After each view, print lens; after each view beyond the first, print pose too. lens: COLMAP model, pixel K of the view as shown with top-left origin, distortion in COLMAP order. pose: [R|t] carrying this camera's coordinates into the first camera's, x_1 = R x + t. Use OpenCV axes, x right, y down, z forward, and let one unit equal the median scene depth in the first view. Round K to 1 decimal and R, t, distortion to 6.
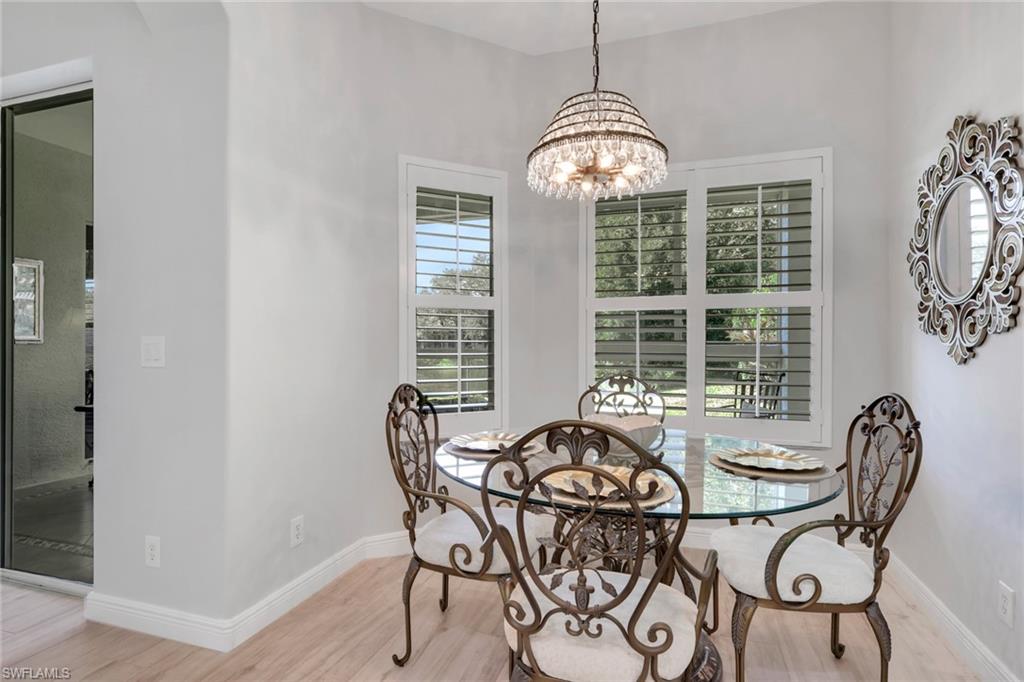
lens RADIAL K [[522.4, 0, 512.0], [0, 522.4, 341.0], [0, 0, 1]] dist [0.000492, 0.001009]
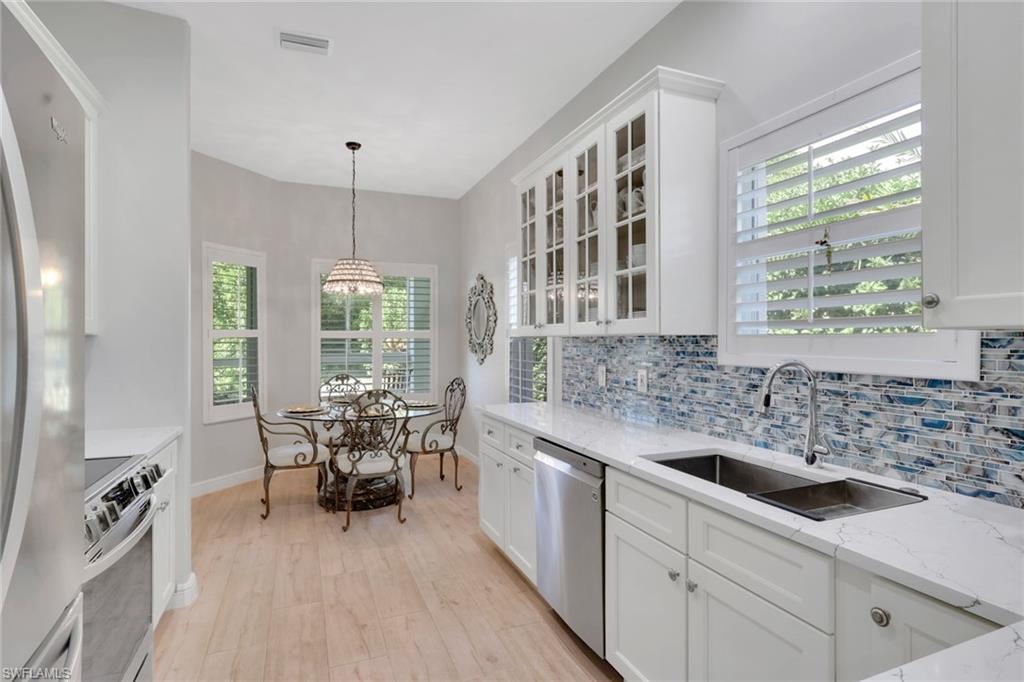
lens RADIAL K [[522.4, 0, 512.0], [0, 522.4, 341.0], [0, 0, 1]] dist [0.000492, 0.001009]
pose [[0.760831, -0.005175, 0.648929, -0.857956], [0.001054, 0.999977, 0.006739, -0.108022], [-0.648949, -0.004443, 0.760819, -1.293997]]
